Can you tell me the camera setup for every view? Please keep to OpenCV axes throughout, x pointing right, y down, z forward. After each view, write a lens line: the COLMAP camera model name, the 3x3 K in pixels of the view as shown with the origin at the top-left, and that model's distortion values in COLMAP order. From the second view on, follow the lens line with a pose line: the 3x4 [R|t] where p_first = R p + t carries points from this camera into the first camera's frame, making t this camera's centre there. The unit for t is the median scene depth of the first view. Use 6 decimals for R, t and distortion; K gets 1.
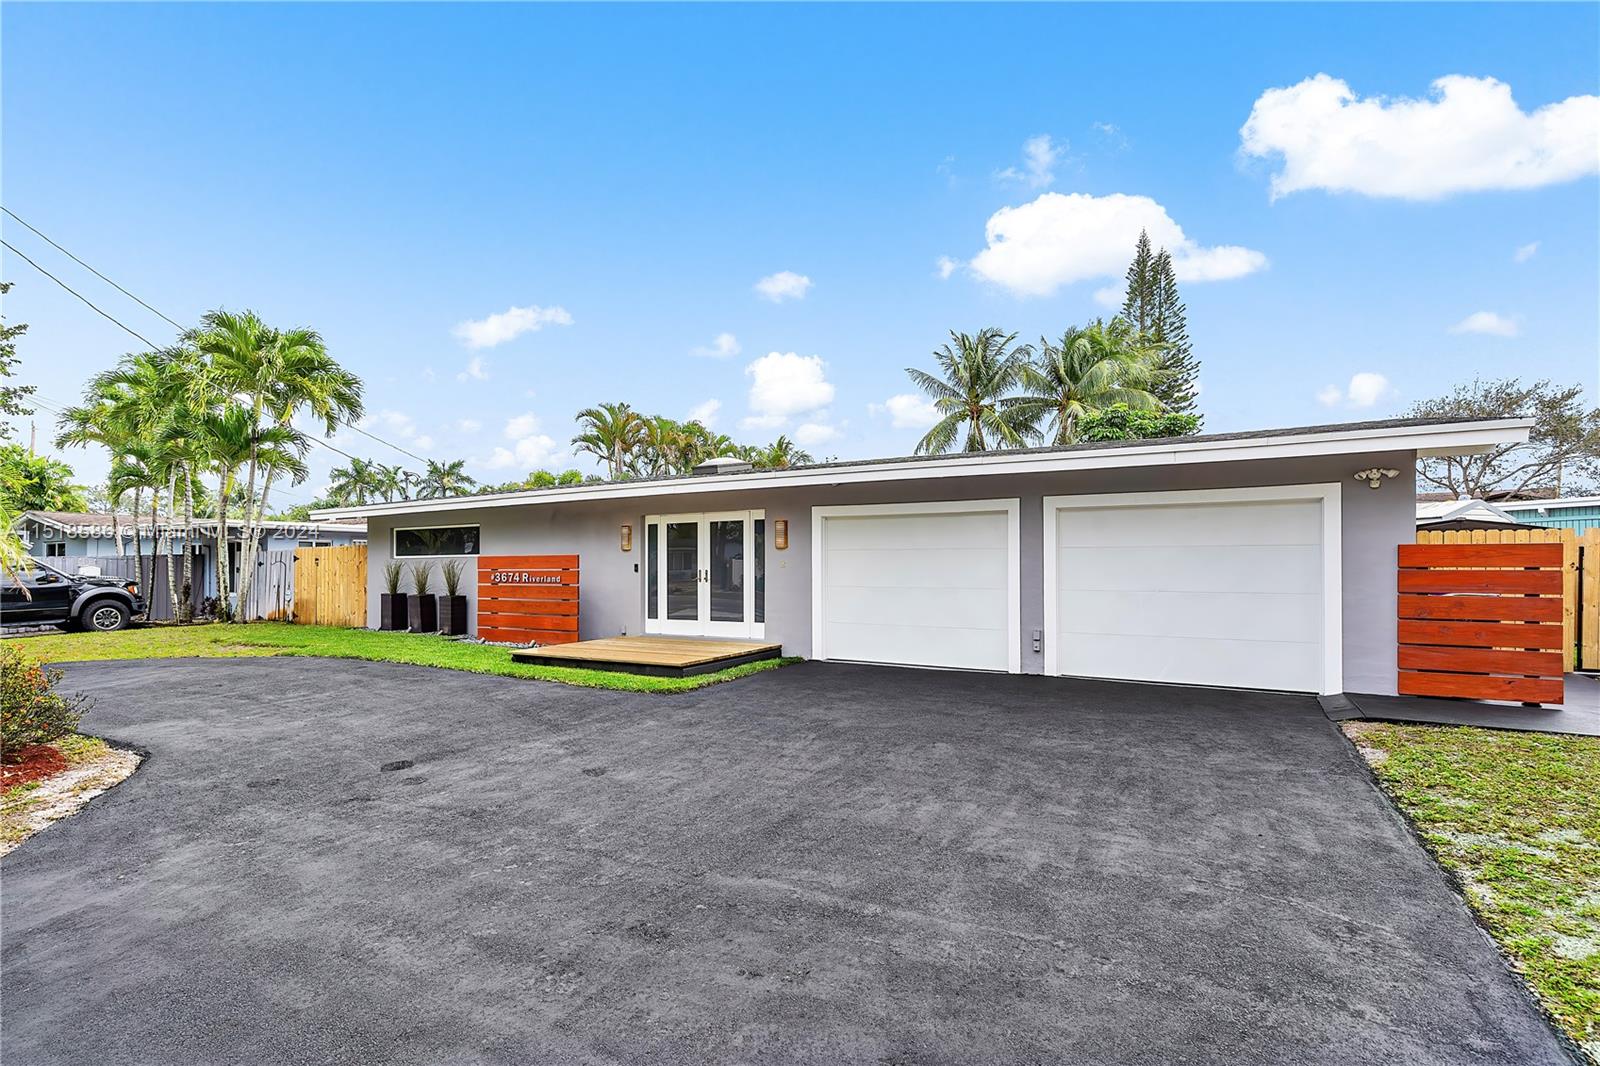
lens RADIAL K [[749.9, 0, 800.0], [0, 749.9, 533.0], [0, 0, 1]] dist [-0.001759, 0.000110]
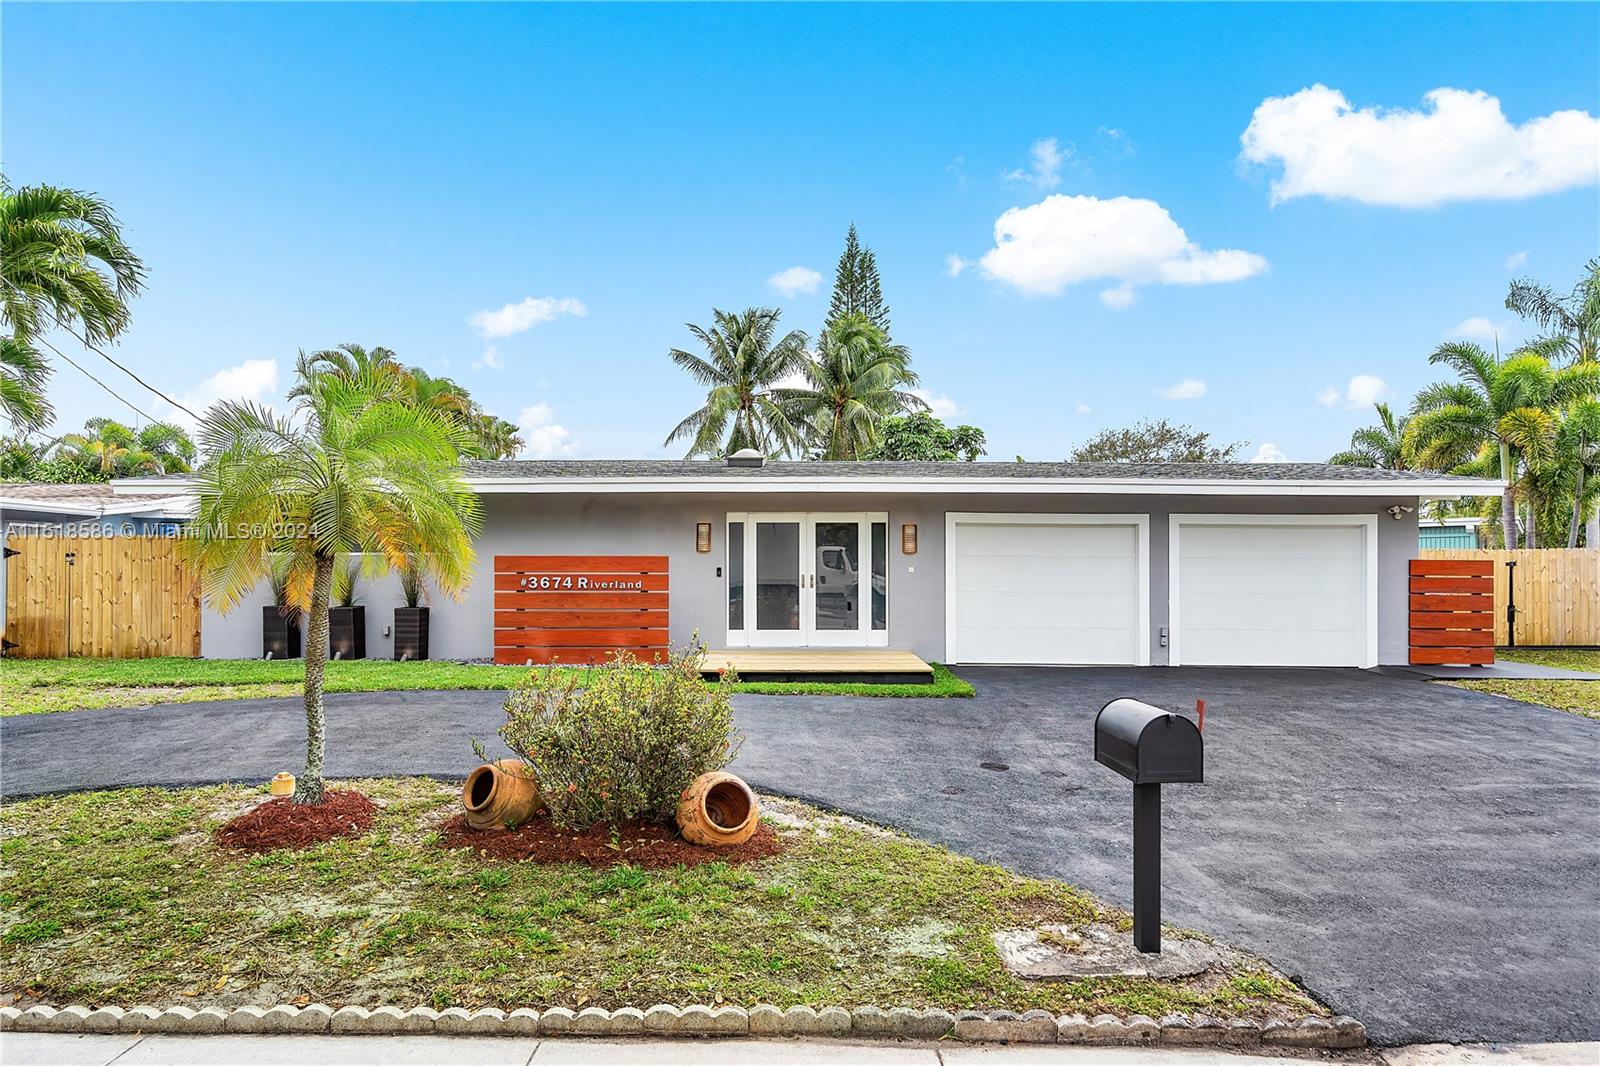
lens RADIAL K [[911.4, 0, 800.0], [0, 911.4, 533.0], [0, 0, 1]] dist [0.003172, -0.000643]
pose [[0.873647, 0.026990, 0.485811, -0.682287], [-0.028169, 0.999591, -0.004877, 0.003811], [-0.485744, -0.009424, 0.874050, 0.025810]]
